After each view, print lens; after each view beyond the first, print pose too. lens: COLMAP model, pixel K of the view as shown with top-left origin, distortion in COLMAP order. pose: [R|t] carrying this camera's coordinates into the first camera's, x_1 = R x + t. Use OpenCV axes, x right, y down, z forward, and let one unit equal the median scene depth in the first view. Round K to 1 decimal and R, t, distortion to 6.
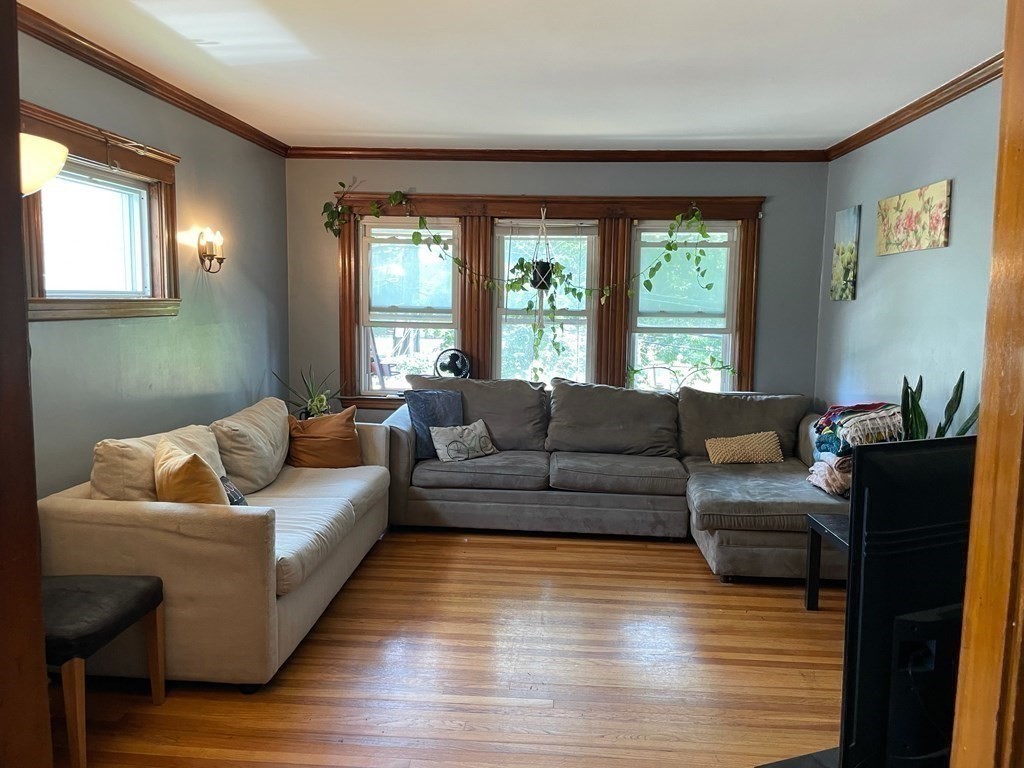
lens RADIAL K [[776.0, 0, 514.4], [0, 776.0, 379.7], [0, 0, 1]] dist [0.027883, -0.015535]
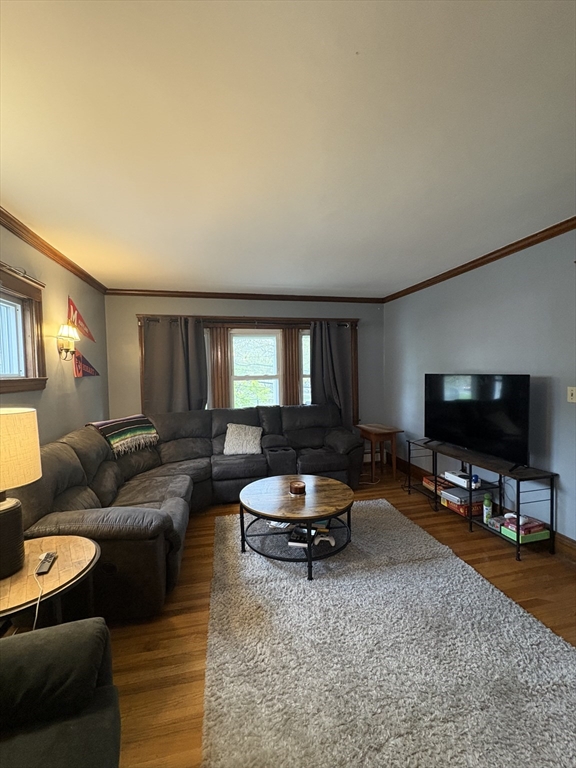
lens RADIAL K [[332.4, 0, 284.2], [0, 332.4, 384.6], [0, 0, 1]] dist [-0.000286, 0.000003]
pose [[0.960166, -0.045653, 0.275675, -0.158622], [0.062915, 0.996552, -0.054097, -0.026313], [-0.272255, 0.069286, 0.959727, 0.251765]]
